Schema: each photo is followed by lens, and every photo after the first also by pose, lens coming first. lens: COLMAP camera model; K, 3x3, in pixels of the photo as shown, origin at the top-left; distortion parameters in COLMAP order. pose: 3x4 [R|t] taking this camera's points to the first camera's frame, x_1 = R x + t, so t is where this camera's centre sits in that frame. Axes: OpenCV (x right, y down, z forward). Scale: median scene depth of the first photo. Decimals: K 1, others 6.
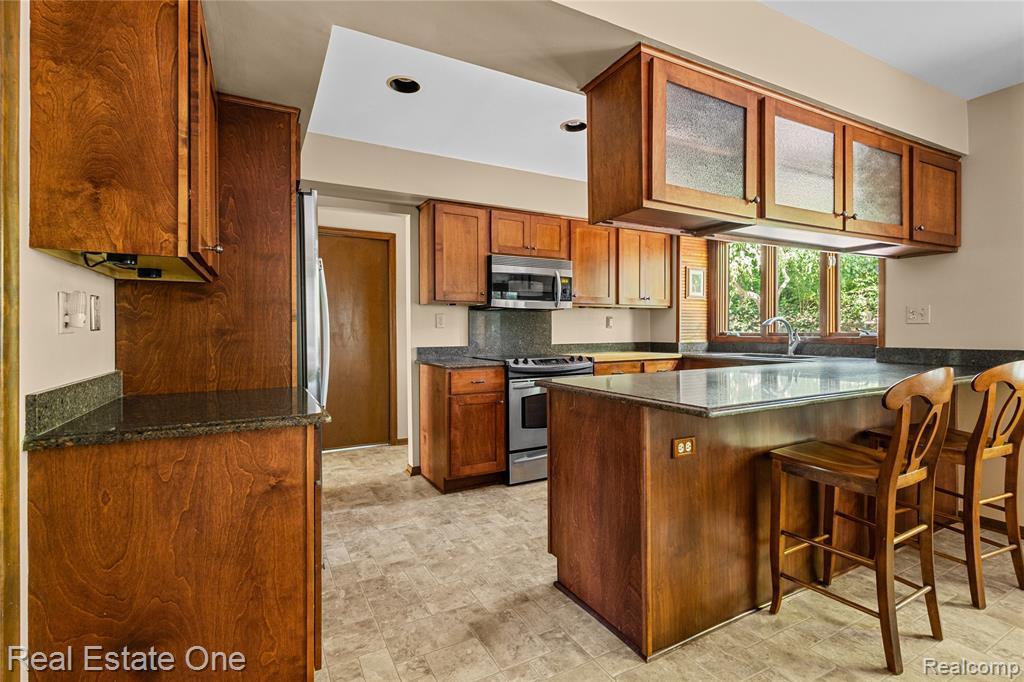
lens RADIAL K [[477.2, 0, 513.9], [0, 477.2, 333.8], [0, 0, 1]] dist [0.004529, -0.001704]
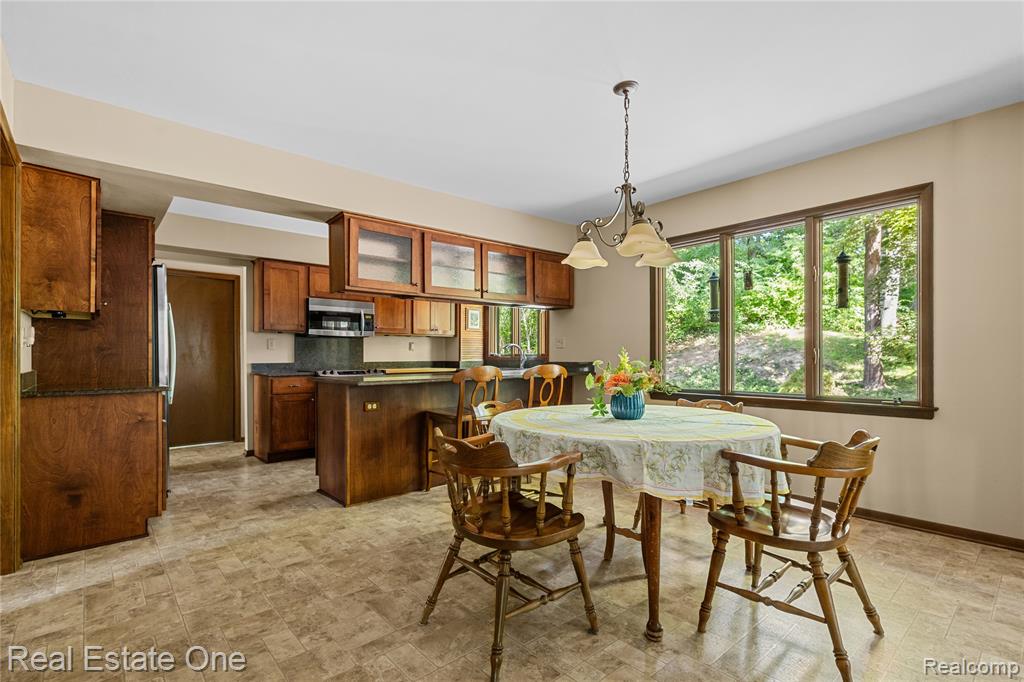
lens RADIAL K [[477.2, 0, 517.8], [0, 477.2, 358.2], [0, 0, 1]] dist [0.004529, -0.001704]
pose [[0.973003, 0.001560, 0.230789, 0.395695], [-0.000778, 0.999994, -0.003476, 0.031206], [-0.230793, 0.003203, 0.972998, -0.901984]]
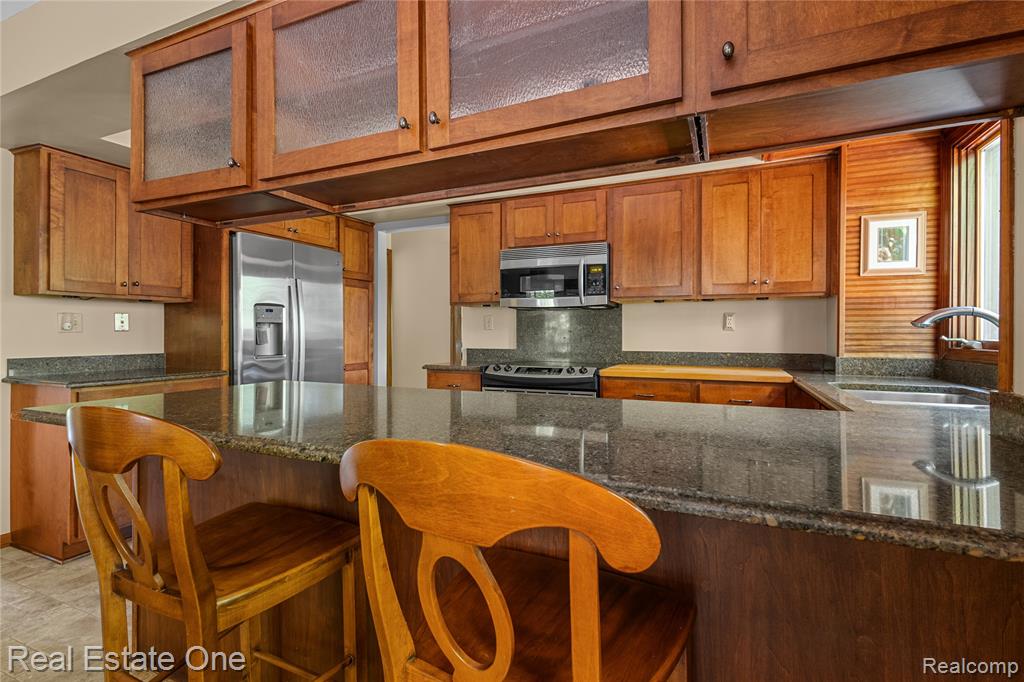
lens RADIAL K [[477.2, 0, 501.9], [0, 477.2, 330.4], [0, 0, 1]] dist [0.004529, -0.001704]
pose [[0.607500, 0.003846, -0.794310, 1.176850], [-0.009812, 0.999948, -0.002662, -0.015076], [0.794259, 0.009411, 0.607507, 0.763233]]
